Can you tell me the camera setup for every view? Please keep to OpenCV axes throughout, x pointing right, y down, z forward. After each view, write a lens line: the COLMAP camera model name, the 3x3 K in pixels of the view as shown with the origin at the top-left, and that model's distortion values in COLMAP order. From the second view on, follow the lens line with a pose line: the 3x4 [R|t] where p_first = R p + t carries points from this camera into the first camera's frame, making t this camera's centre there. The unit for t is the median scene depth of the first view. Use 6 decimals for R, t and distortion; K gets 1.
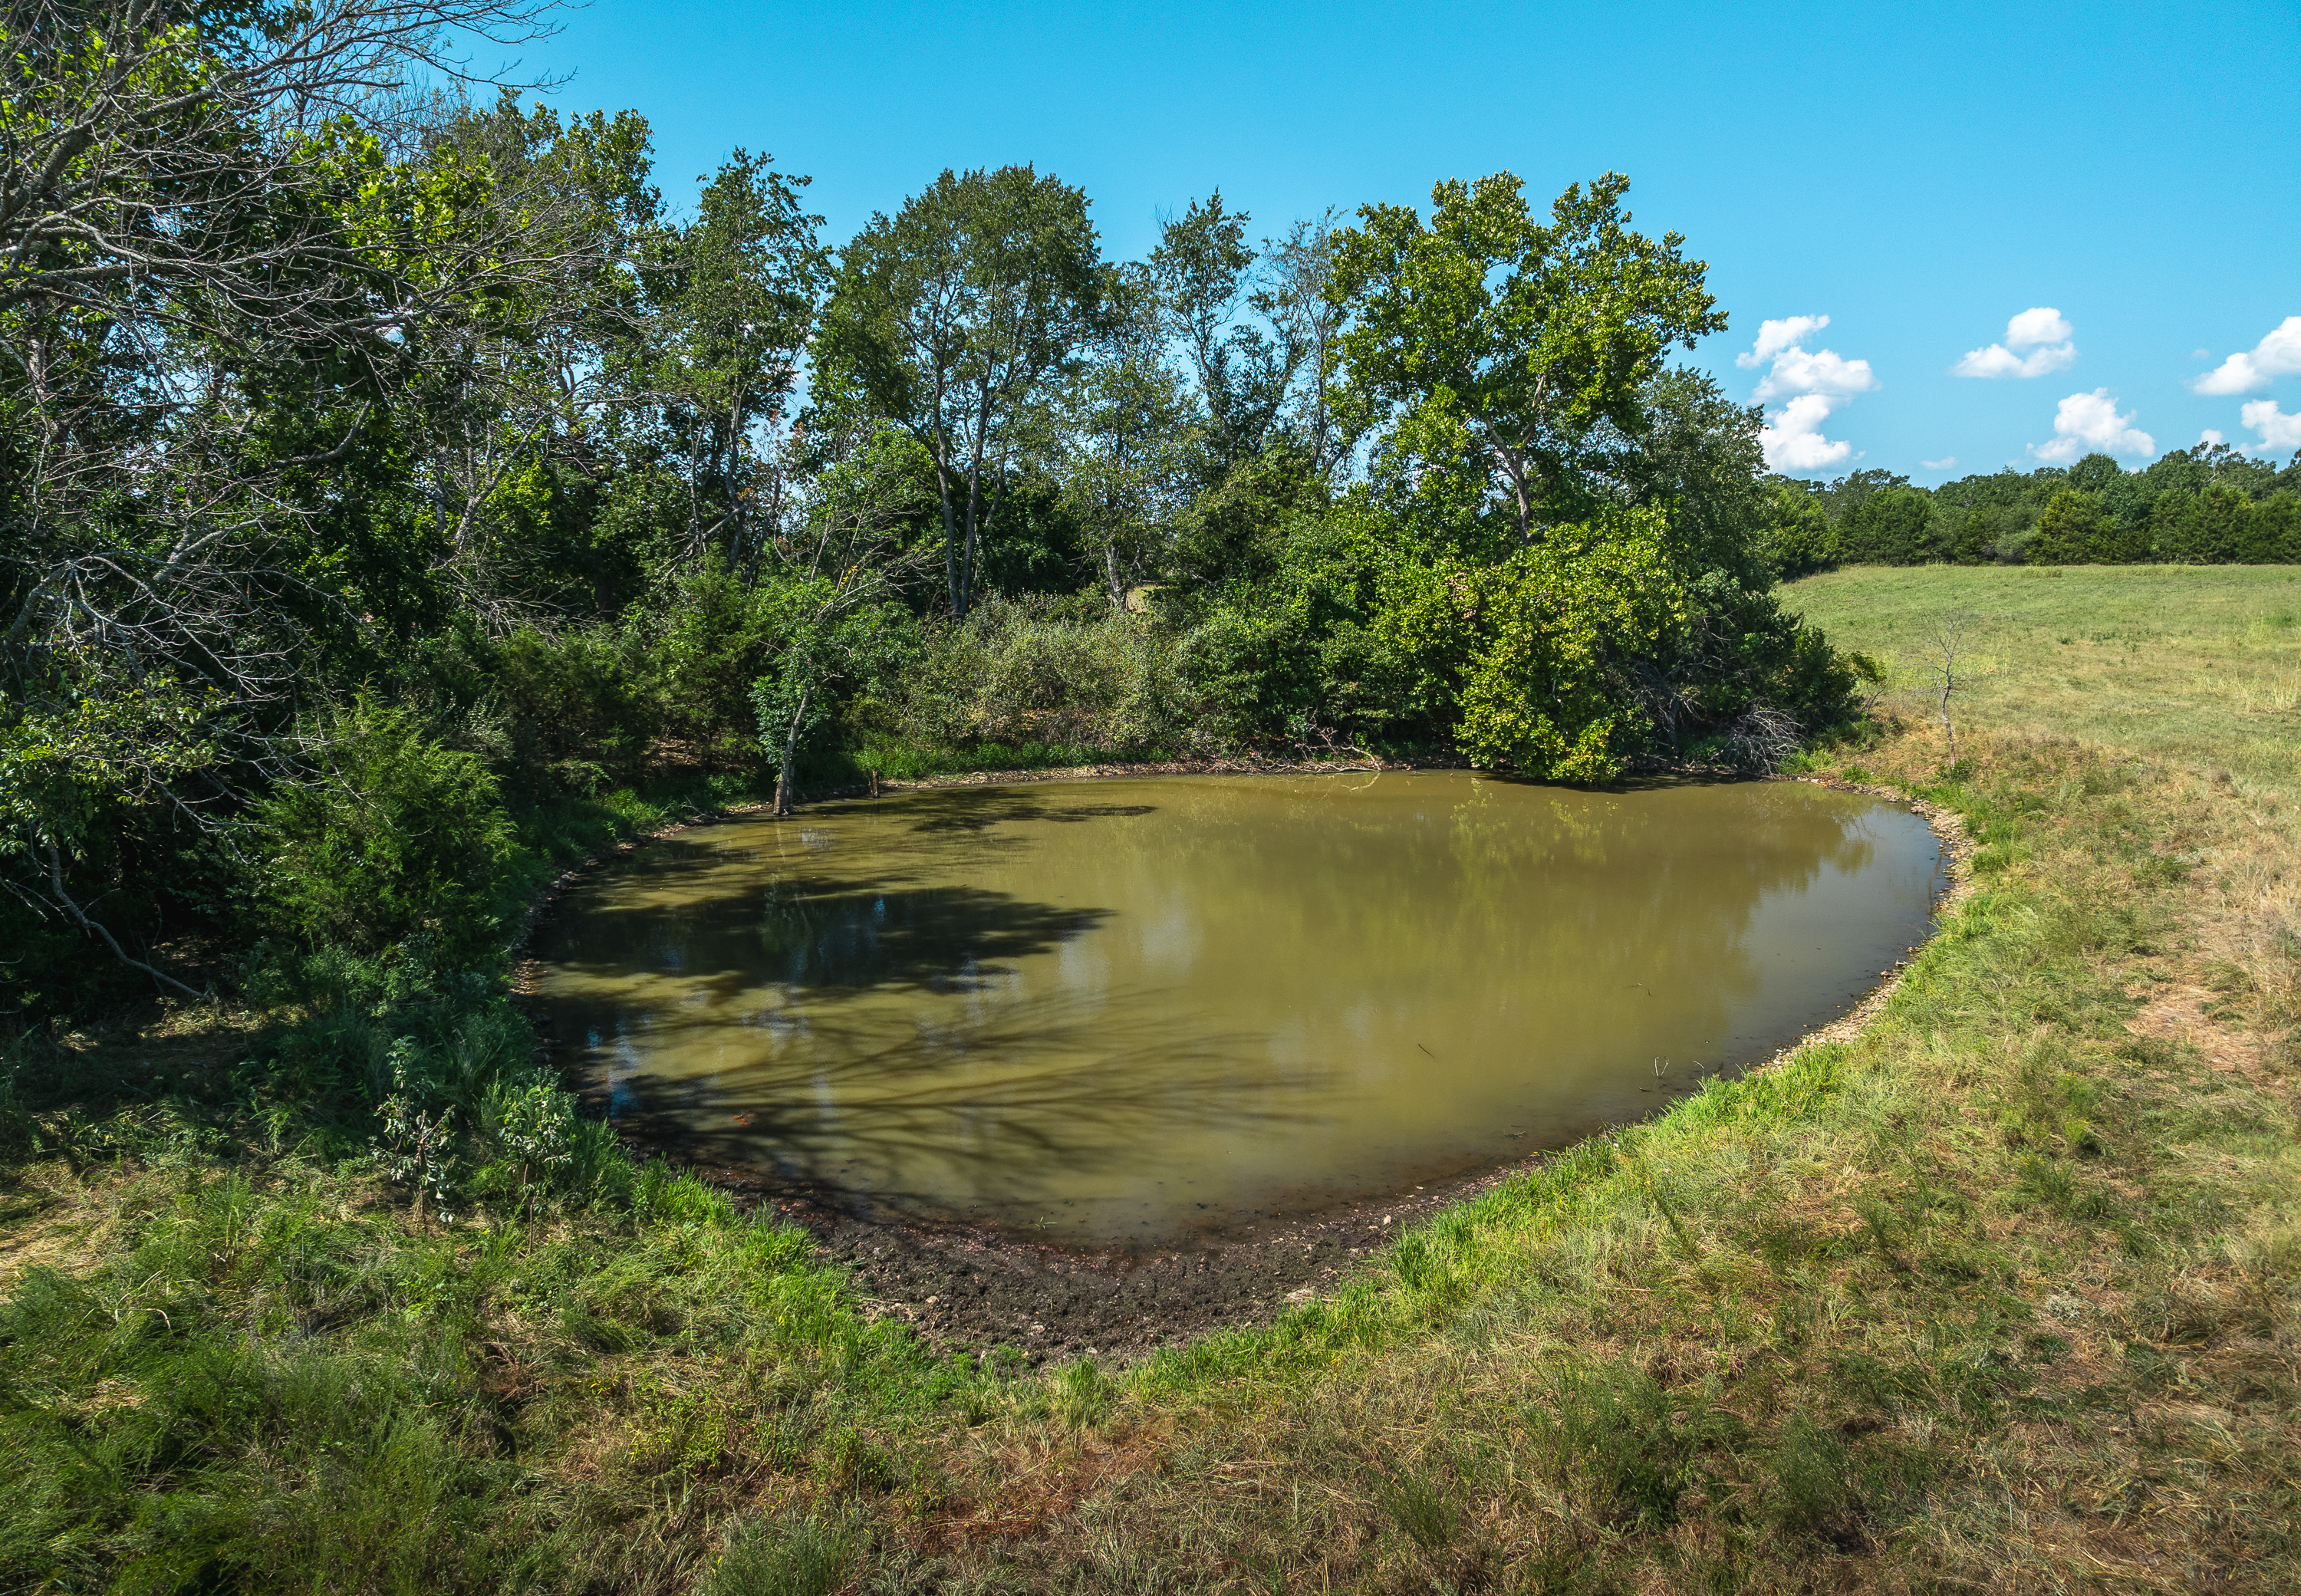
lens RADIAL K [[1631.0, 0, 1156.1], [0, 1631.0, 791.5], [0, 0, 1]] dist [-0.039948, 0.003969]
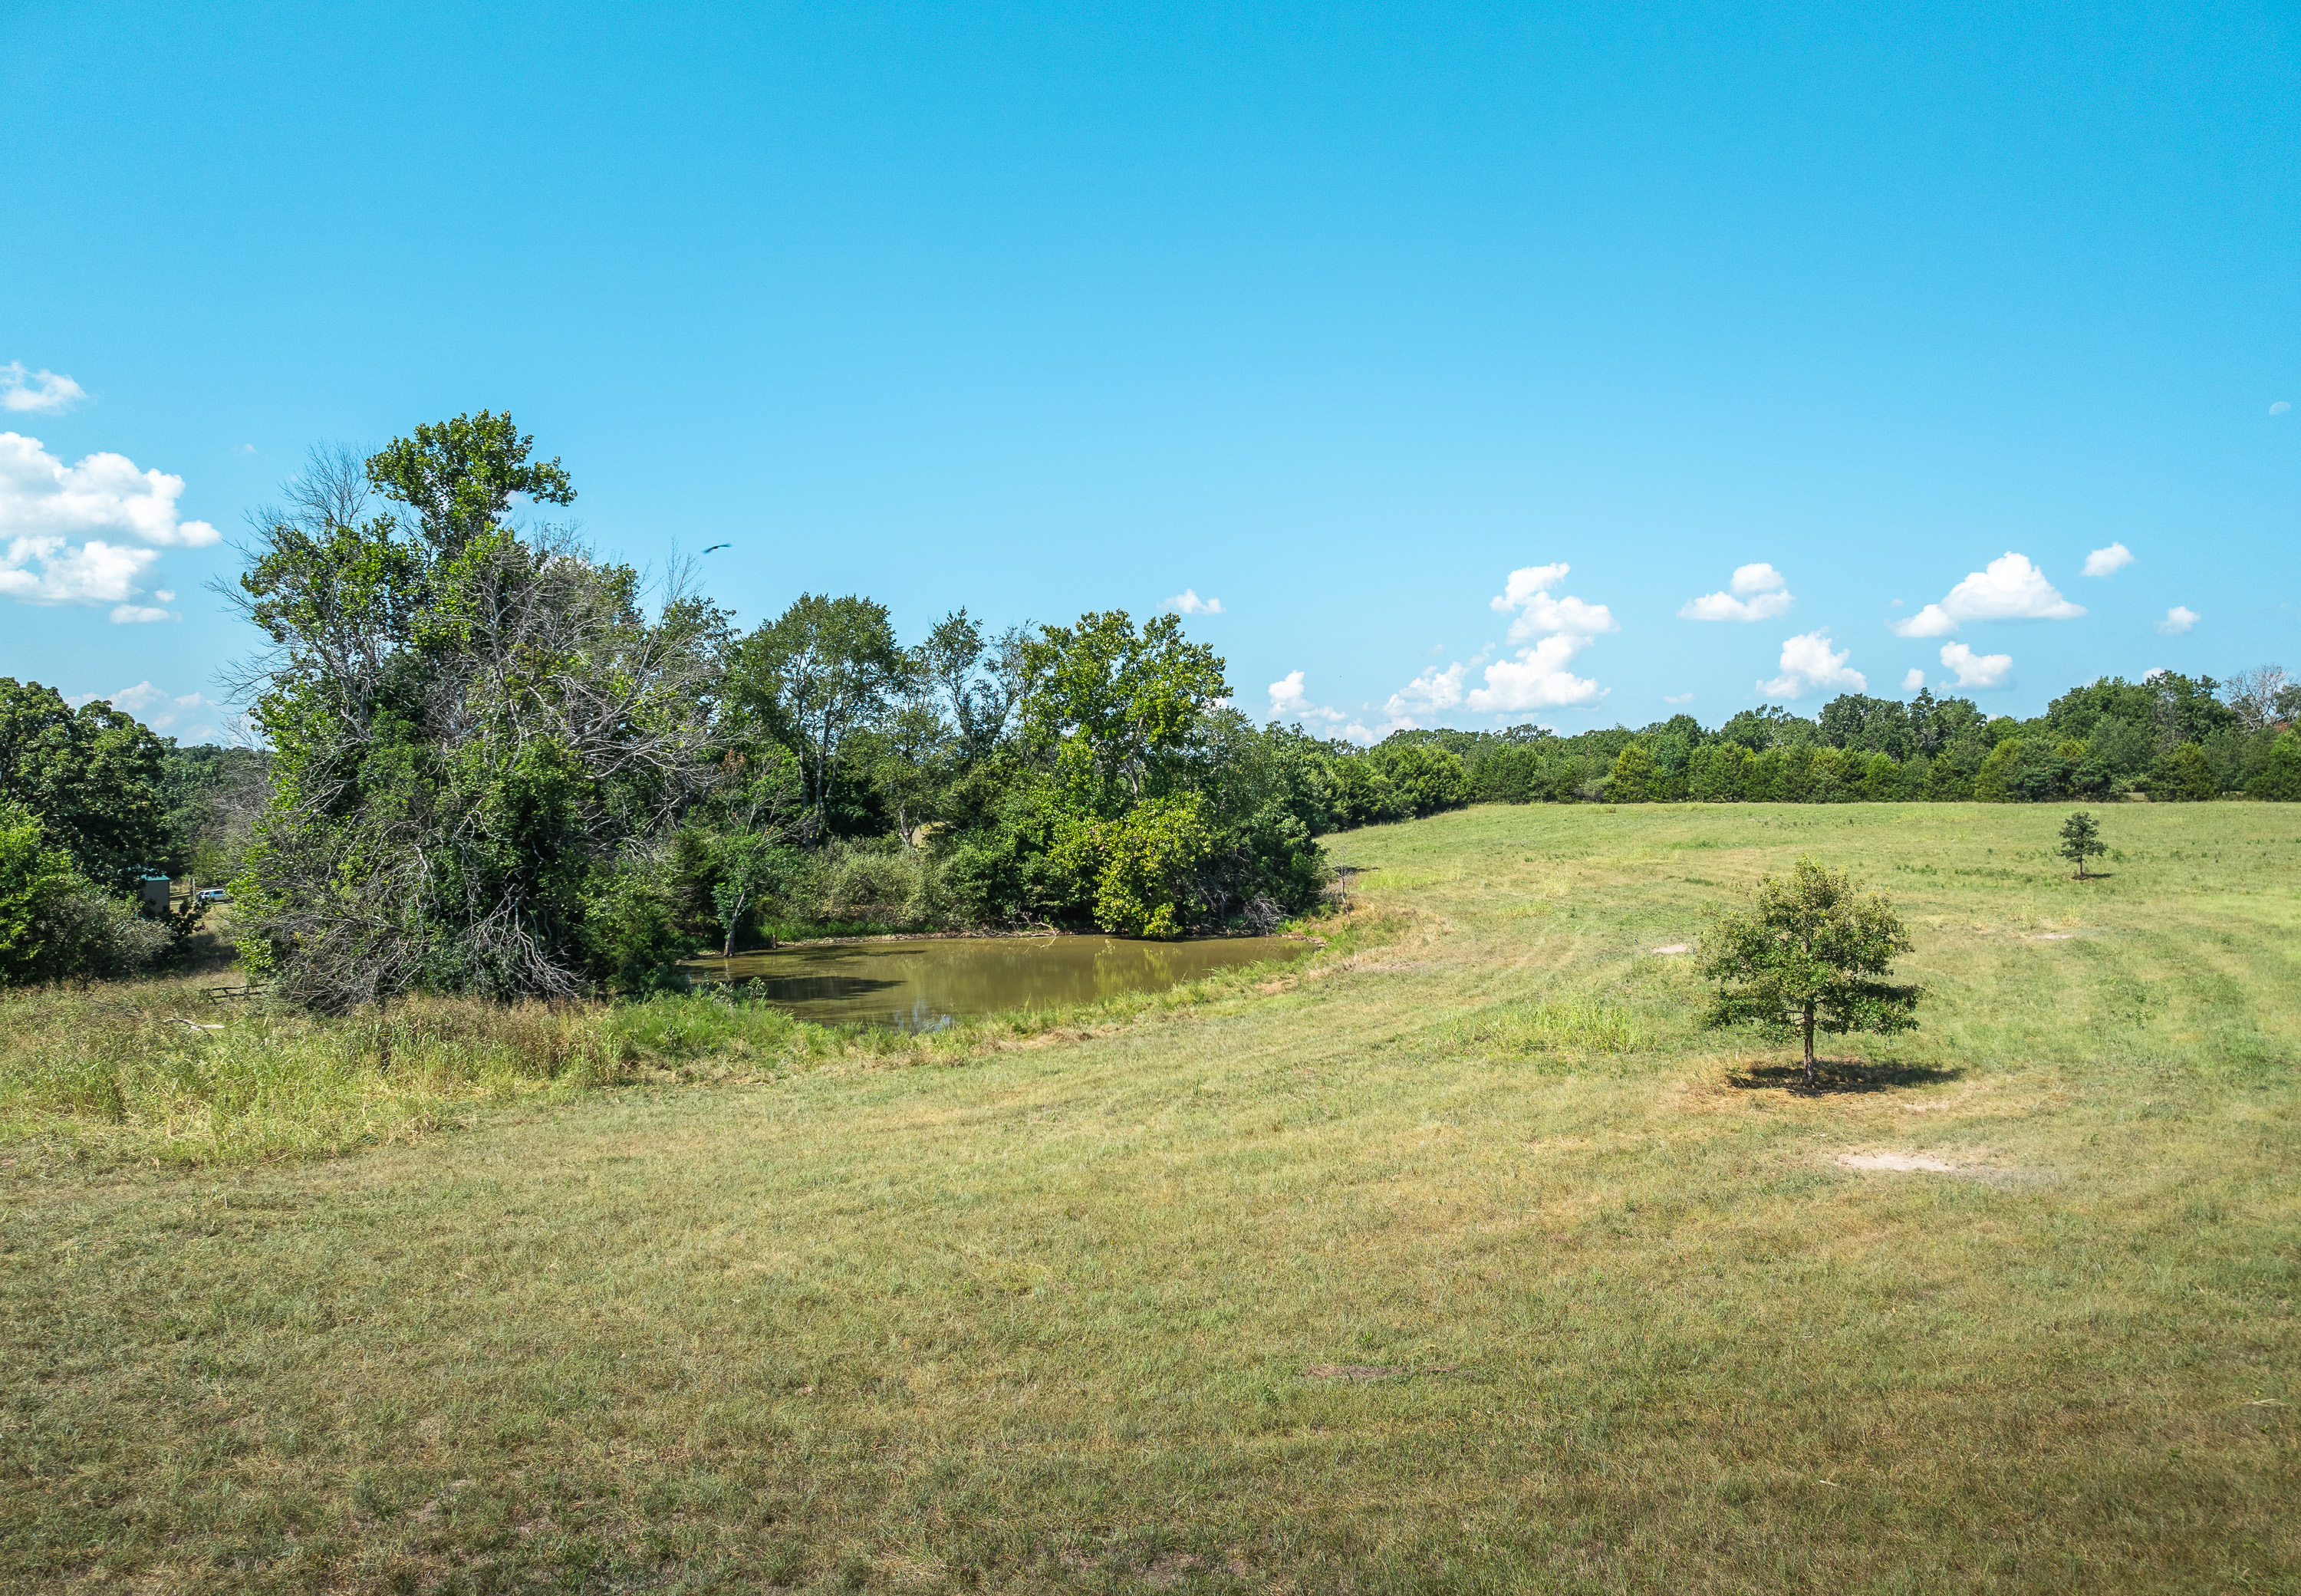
lens RADIAL K [[1631.0, 0, 1189.3], [0, 1631.0, 866.9], [0, 0, 1]] dist [-0.039948, 0.003969]
pose [[0.989041, -0.007883, 0.147429, 0.018350], [0.021550, 0.995587, -0.091330, 0.077049], [-0.146059, 0.093506, 0.984847, -0.768741]]
